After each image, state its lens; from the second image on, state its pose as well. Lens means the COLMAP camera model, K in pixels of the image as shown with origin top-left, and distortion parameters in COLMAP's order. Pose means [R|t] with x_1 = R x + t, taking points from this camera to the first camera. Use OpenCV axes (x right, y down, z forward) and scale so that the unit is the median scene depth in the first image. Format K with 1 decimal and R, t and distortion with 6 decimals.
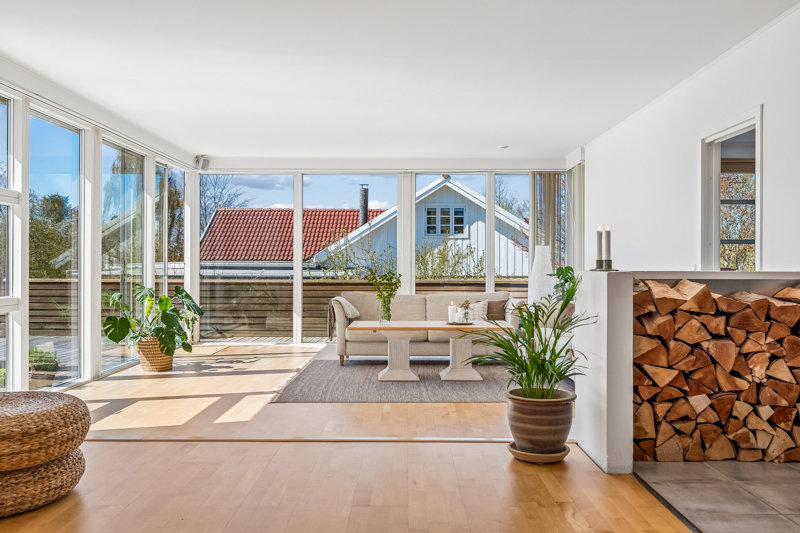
lens RADIAL K [[691.6, 0, 400.0], [0, 691.6, 266.5], [0, 0, 1]] dist [-0.003969, -0.004667]
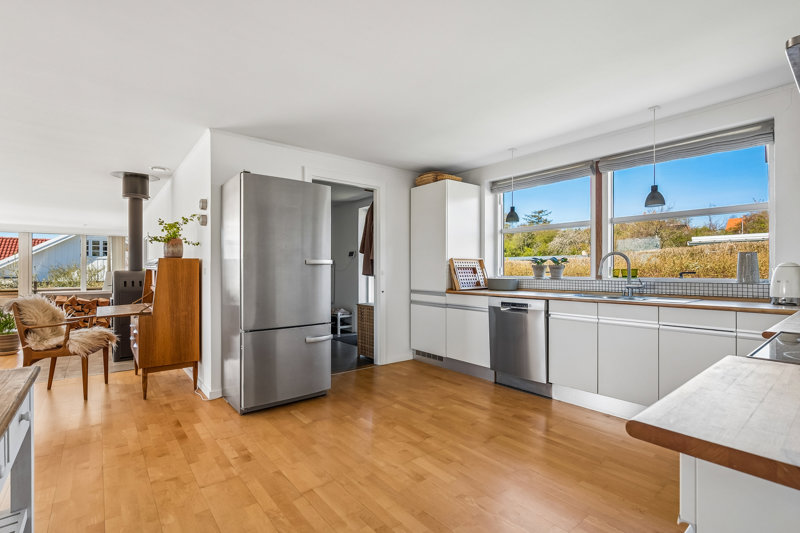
lens RADIAL K [[374.6, 0, 400.0], [0, 374.6, 266.5], [0, 0, 1]] dist [0.000222, -0.000188]
pose [[0.771589, -0.000050, 0.636122, 0.182597], [0.006187, 0.999953, -0.007427, -0.035374], [-0.636092, 0.009666, 0.771553, -0.522734]]
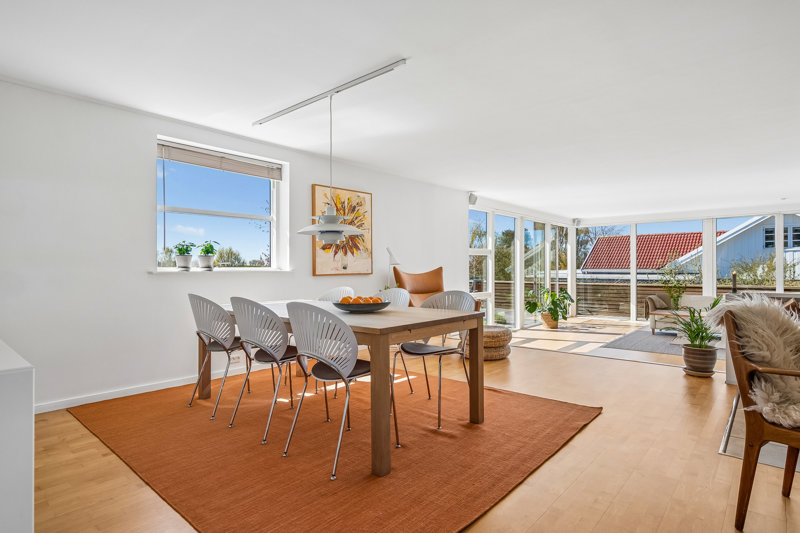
lens RADIAL K [[428.6, 0, 400.0], [0, 428.6, 266.5], [0, 0, 1]] dist [-0.002158, -0.000421]
pose [[0.757591, -0.007916, -0.652681, 0.140023], [0.003734, 0.999963, -0.007793, -0.025096], [0.652719, 0.003467, 0.757593, -0.257398]]
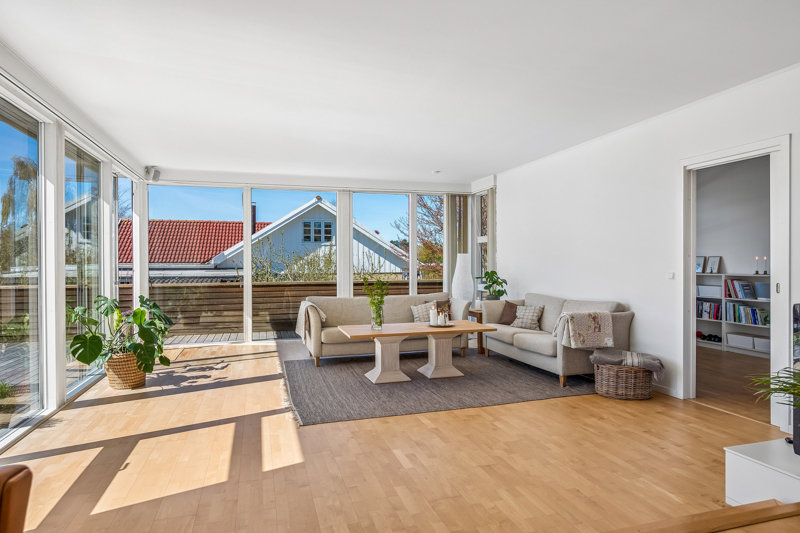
lens RADIAL K [[479.7, 0, 400.0], [0, 479.7, 266.5], [0, 0, 1]] dist [-0.001126, -0.000410]
pose [[0.955750, -0.008110, 0.294069, -0.175846], [0.006397, 0.999957, 0.006785, -0.015753], [-0.294112, -0.004603, 0.955760, 0.246676]]
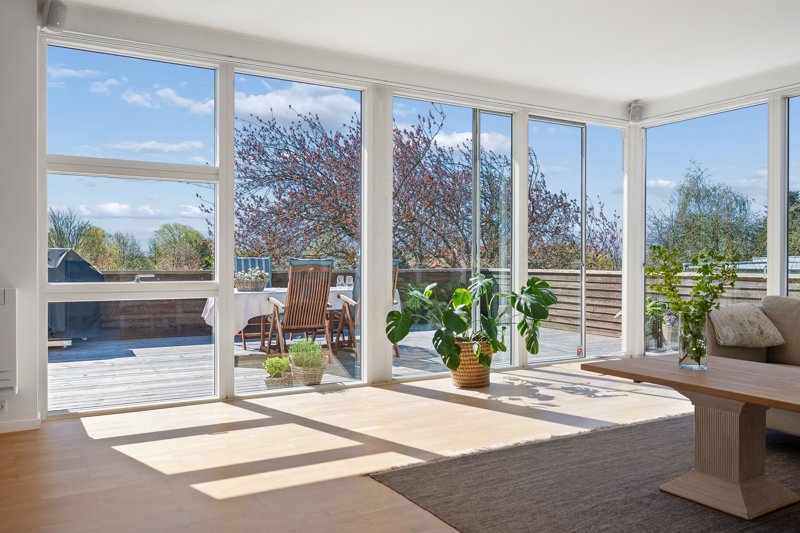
lens RADIAL K [[641.3, 0, 400.0], [0, 641.3, 266.5], [0, 0, 1]] dist [-0.005131, -0.002464]
pose [[0.505601, 0.006999, -0.862739, 0.208402], [-0.002981, 0.999975, 0.006365, 0.012281], [0.862762, -0.000646, 0.505609, 0.537576]]
